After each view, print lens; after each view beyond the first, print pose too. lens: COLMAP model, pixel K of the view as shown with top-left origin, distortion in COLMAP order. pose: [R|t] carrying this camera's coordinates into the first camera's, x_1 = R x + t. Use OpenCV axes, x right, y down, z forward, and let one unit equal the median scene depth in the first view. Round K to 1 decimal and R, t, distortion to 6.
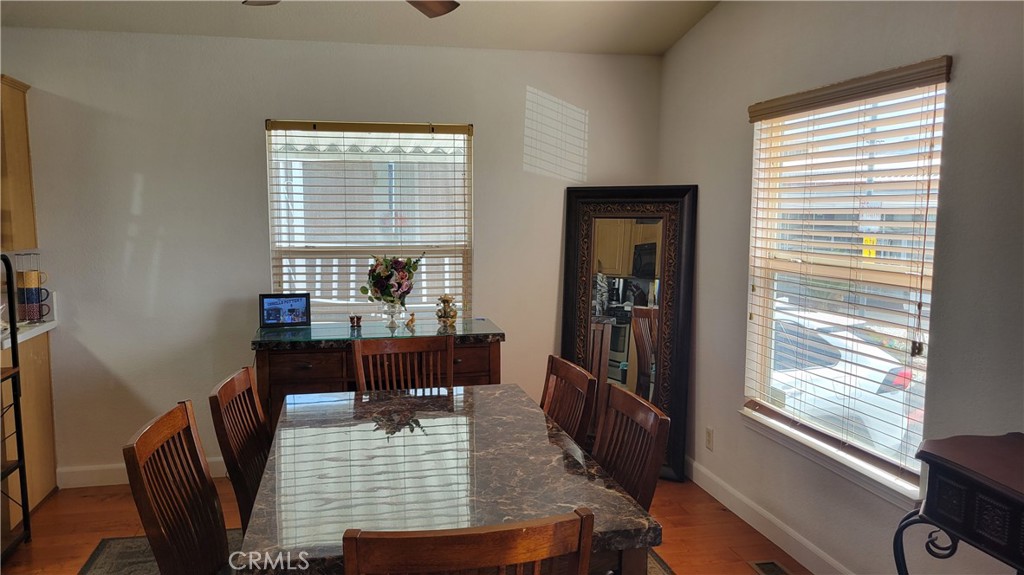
lens RADIAL K [[774.5, 0, 489.4], [0, 774.5, 291.3], [0, 0, 1]] dist [0.038208, -0.004574]
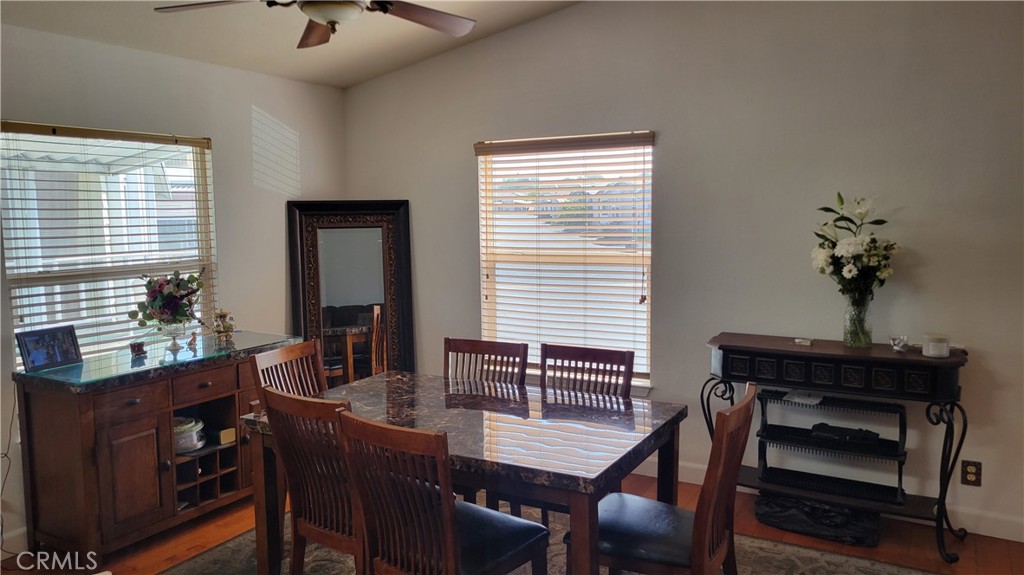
lens RADIAL K [[753.1, 0, 509.7], [0, 753.1, 290.6], [0, 0, 1]] dist [0.034309, -0.004528]
pose [[0.662880, -0.089330, 0.743378, -0.525340], [0.093223, 0.994978, 0.036435, -0.020515], [-0.742900, 0.045148, 0.667879, 0.073184]]
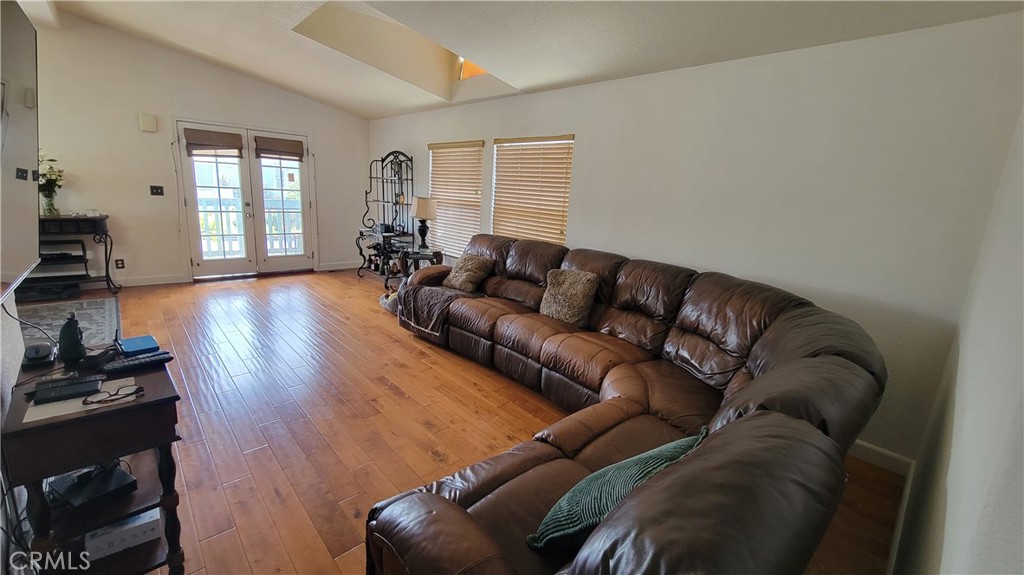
lens RADIAL K [[419.3, 0, 512.7], [0, 419.3, 280.8], [0, 0, 1]] dist [0.000253, -0.000627]
pose [[-0.526123, -0.213567, 0.823155, -1.154727], [0.028008, 0.963075, 0.267771, 0.014051], [-0.849947, 0.163935, -0.500715, -0.077440]]
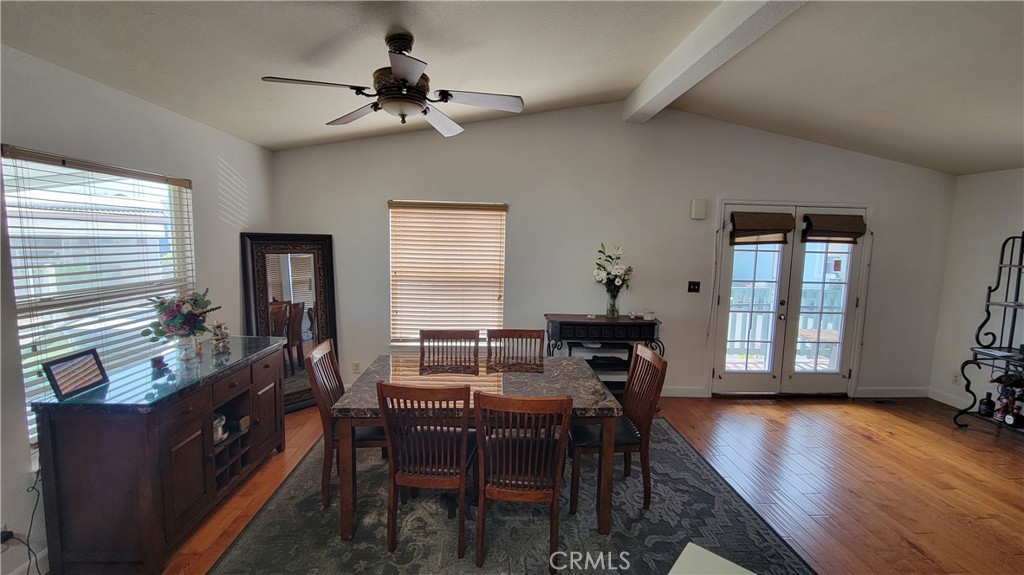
lens RADIAL K [[419.3, 0, 512.7], [0, 419.3, 280.8], [0, 0, 1]] dist [0.000253, -0.000627]
pose [[0.134931, -0.097088, 0.986087, -0.629445], [0.078281, 0.993122, 0.087069, -0.078494], [-0.987758, 0.065443, 0.141604, 0.432277]]
